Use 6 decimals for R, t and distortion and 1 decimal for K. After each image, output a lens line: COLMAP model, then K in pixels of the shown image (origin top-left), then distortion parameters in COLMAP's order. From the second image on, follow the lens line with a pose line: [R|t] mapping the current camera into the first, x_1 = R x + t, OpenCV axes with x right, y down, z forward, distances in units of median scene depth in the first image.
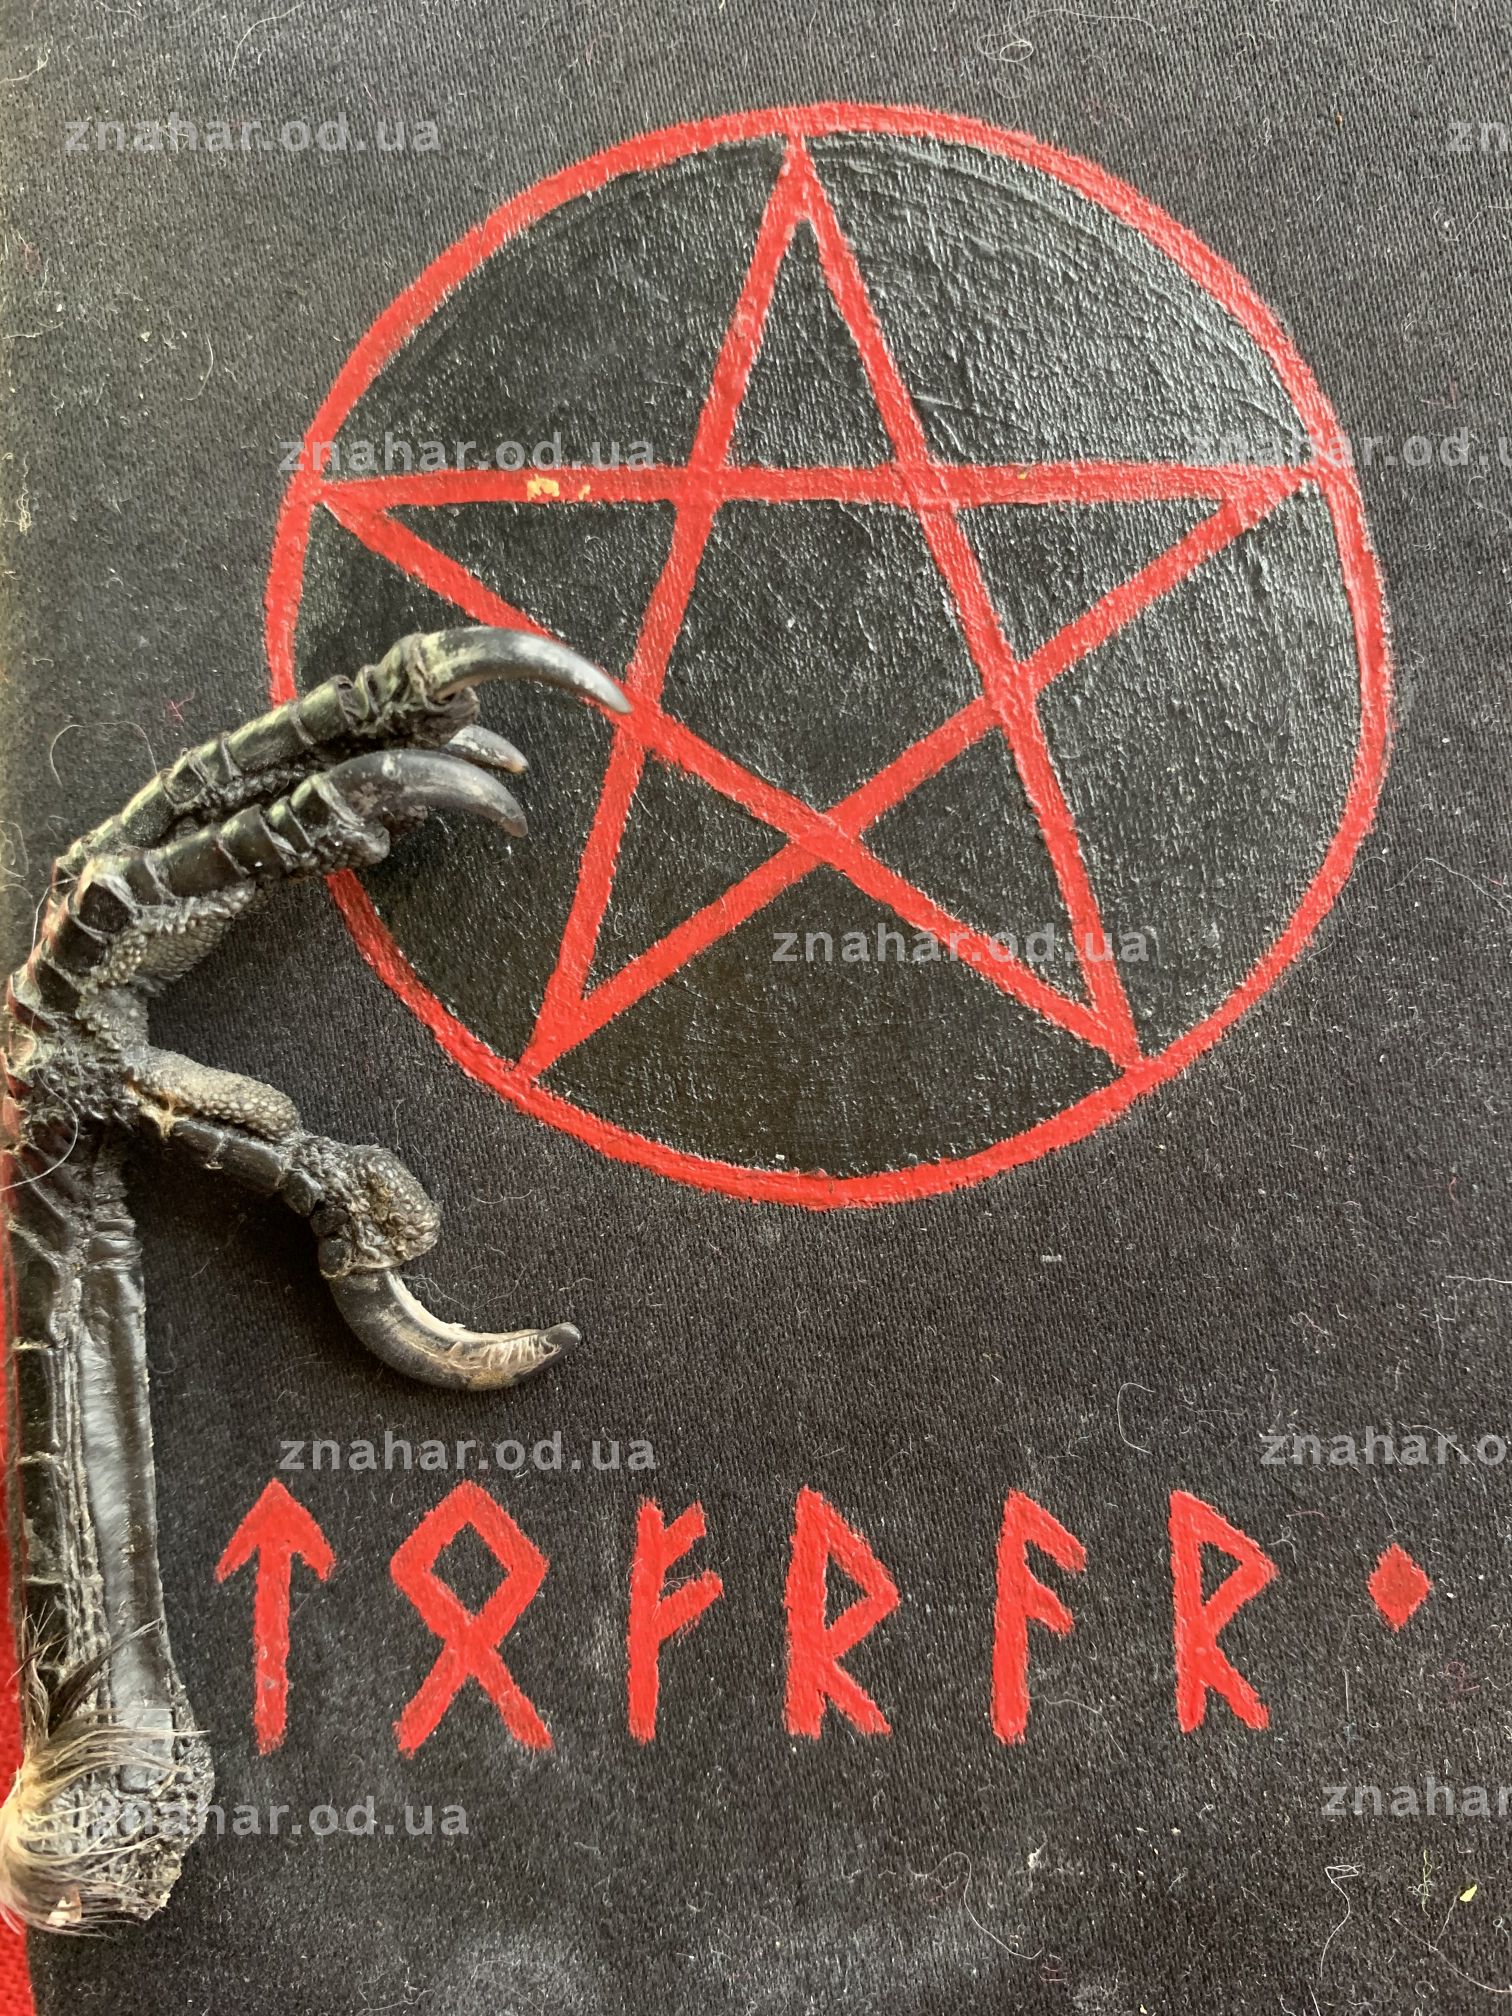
lens RADIAL K [[1335.6, 0, 890.0], [0, 1335.6, 931.7], [0, 0, 1]] dist [0.027877, -0.013138]
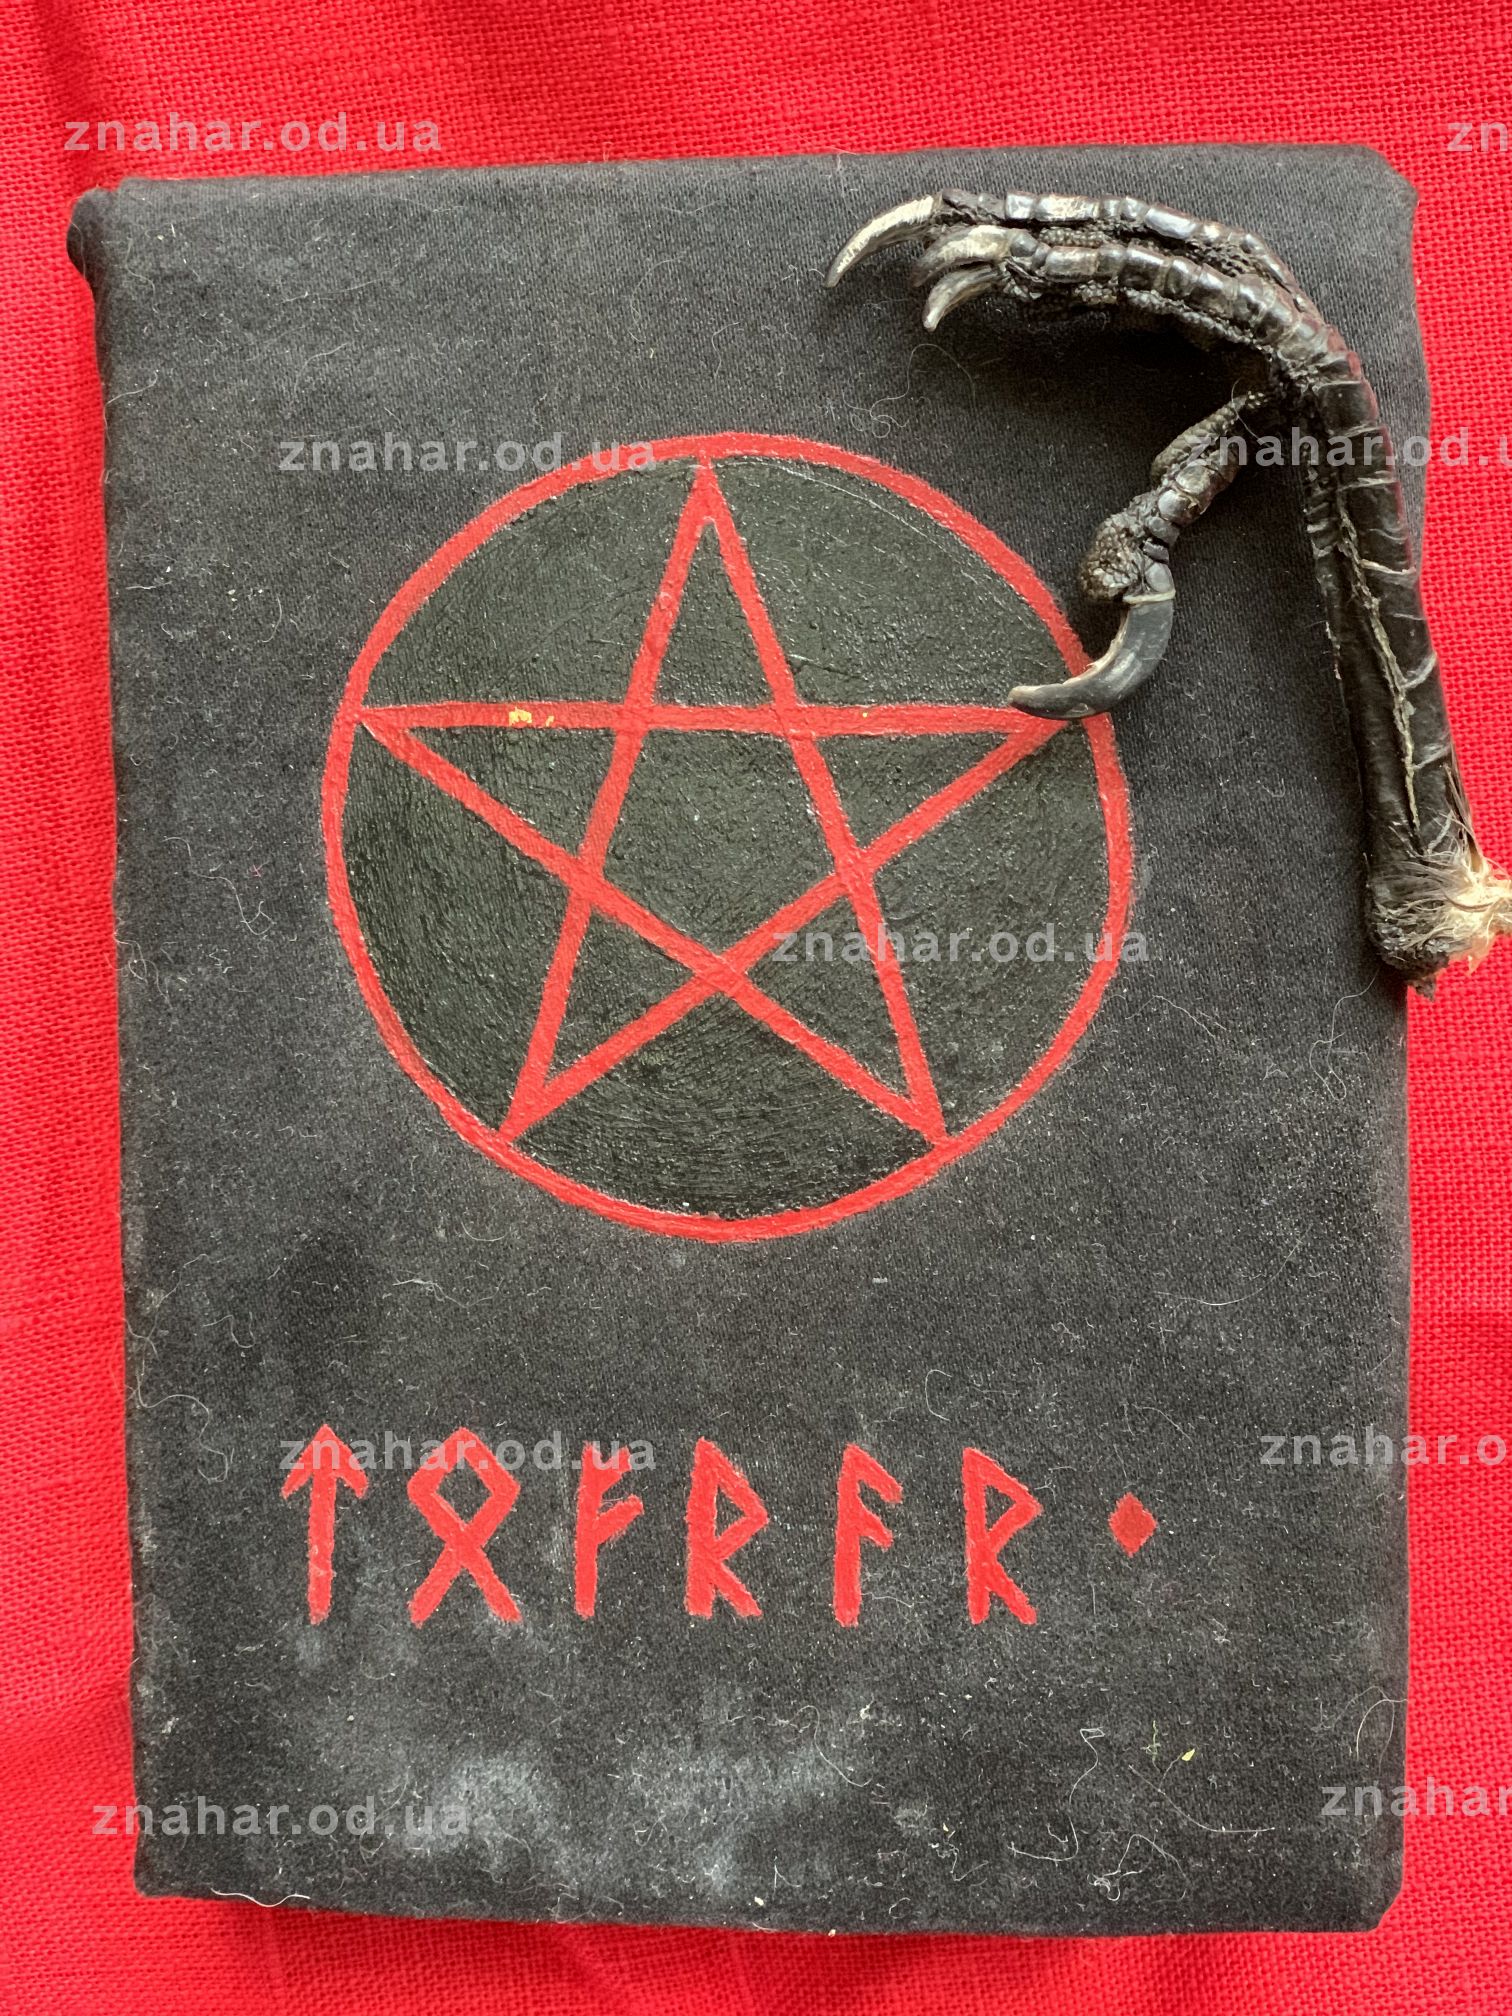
lens RADIAL K [[3031.6, 0, 752.2], [0, 3031.6, 1001.7], [0, 0, 1]] dist [-0.039078, 0.000000]
pose [[0.994777, 0.016162, -0.100789, 0.296524], [-0.010534, 0.998368, 0.056125, -0.214546], [0.101532, -0.054770, 0.993324, -2.079690]]
